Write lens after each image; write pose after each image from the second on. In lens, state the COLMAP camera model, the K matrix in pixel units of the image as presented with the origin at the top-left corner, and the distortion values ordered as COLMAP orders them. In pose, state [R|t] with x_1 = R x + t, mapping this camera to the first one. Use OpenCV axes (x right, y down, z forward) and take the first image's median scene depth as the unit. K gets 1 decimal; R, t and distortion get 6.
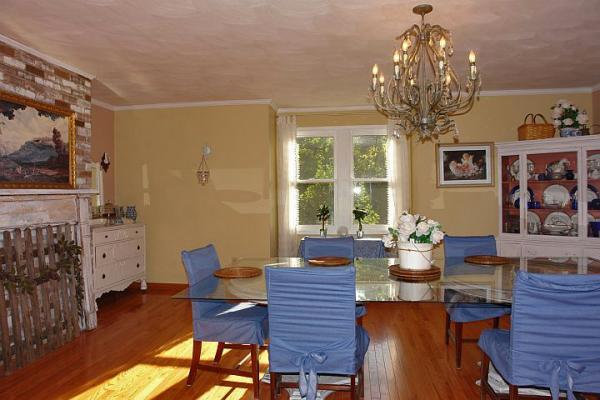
lens RADIAL K [[415.3, 0, 300.0], [0, 415.3, 200.0], [0, 0, 1]] dist [-0.100275, 0.062559]
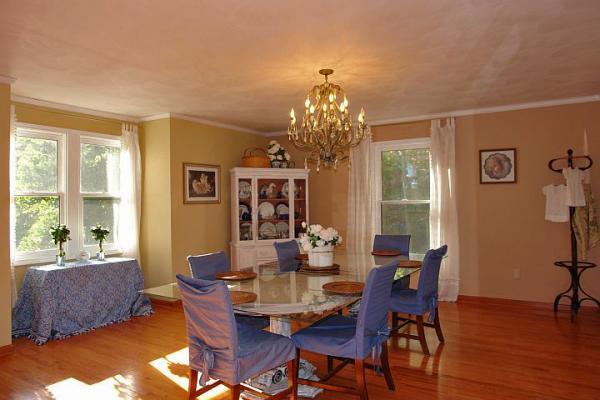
lens RADIAL K [[415.3, 0, 300.0], [0, 415.3, 200.0], [0, 0, 1]] dist [-0.100275, 0.062559]
pose [[0.417851, 0.015054, 0.908391, -0.708295], [0.020068, 0.999466, -0.025794, -0.008311], [-0.908294, 0.029008, 0.417325, 0.380786]]
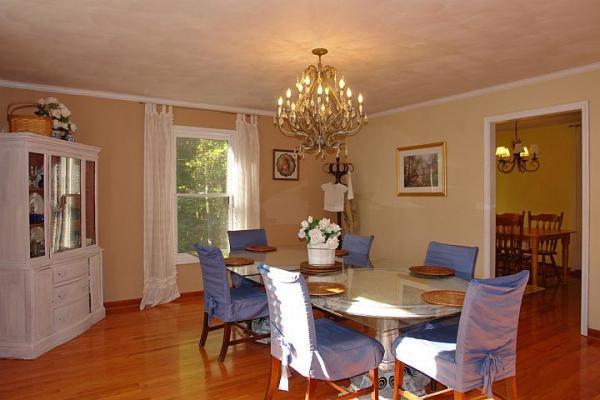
lens RADIAL K [[415.3, 0, 300.0], [0, 415.3, 200.0], [0, 0, 1]] dist [-0.100275, 0.062559]
pose [[-0.649795, 0.007592, 0.760071, -0.441717], [0.023623, 0.999669, 0.010210, -0.023737], [-0.759742, 0.024589, -0.649759, 1.367591]]
